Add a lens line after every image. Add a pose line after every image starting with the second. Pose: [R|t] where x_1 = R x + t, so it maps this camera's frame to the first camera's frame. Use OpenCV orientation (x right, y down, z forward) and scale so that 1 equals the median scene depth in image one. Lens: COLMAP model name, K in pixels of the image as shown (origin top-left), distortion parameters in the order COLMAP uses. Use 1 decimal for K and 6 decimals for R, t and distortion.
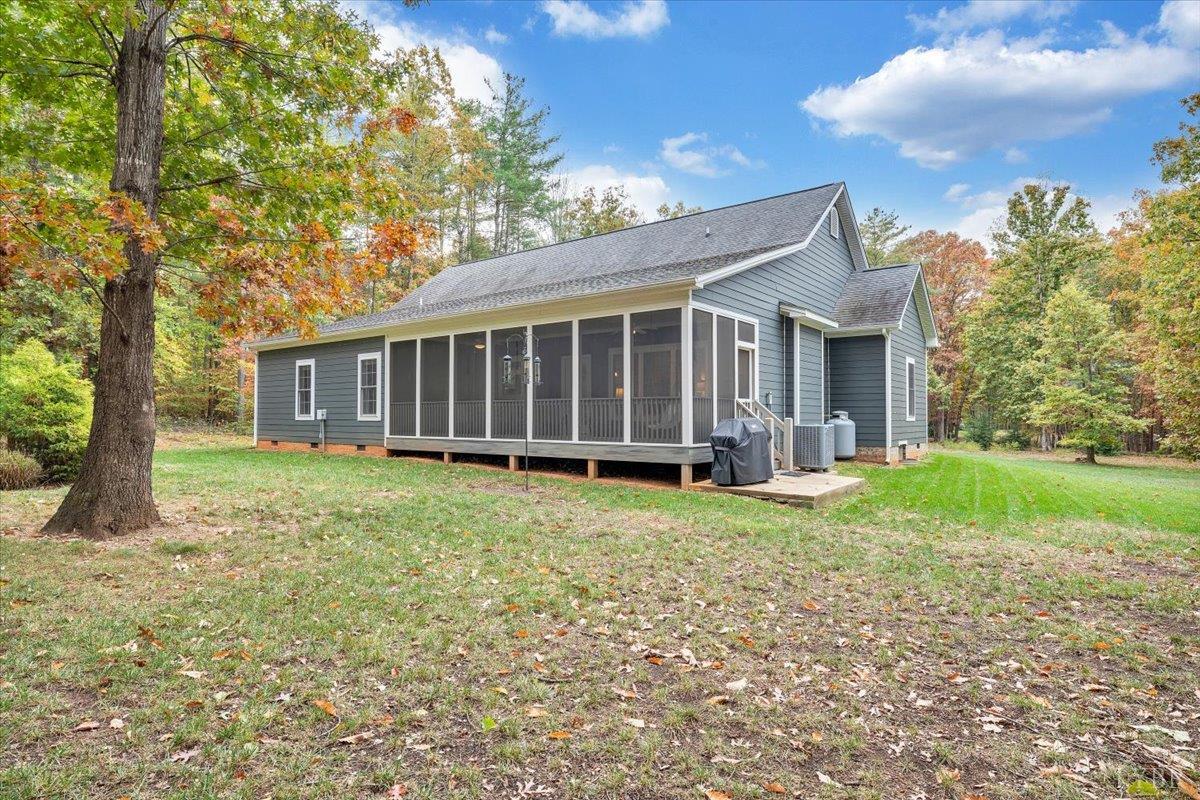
lens RADIAL K [[624.8, 0, 603.1], [0, 624.8, 399.1], [0, 0, 1]] dist [0.004207, 0.000651]
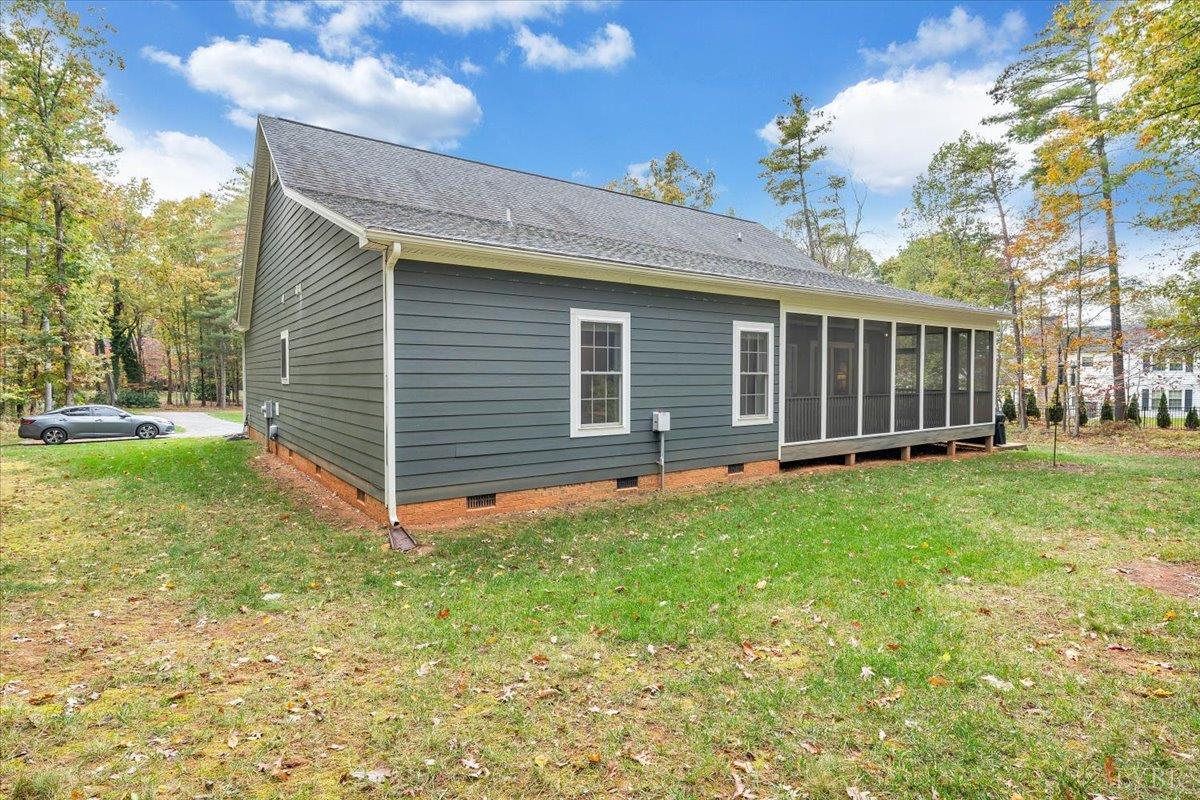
lens RADIAL K [[624.8, 0, 603.1], [0, 624.8, 399.1], [0, 0, 1]] dist [0.004207, 0.000651]
pose [[0.294829, -0.029491, 0.955095, -1.068313], [-0.021744, 0.999058, 0.037560, -0.014279], [-0.955302, -0.031842, 0.293910, 0.972569]]
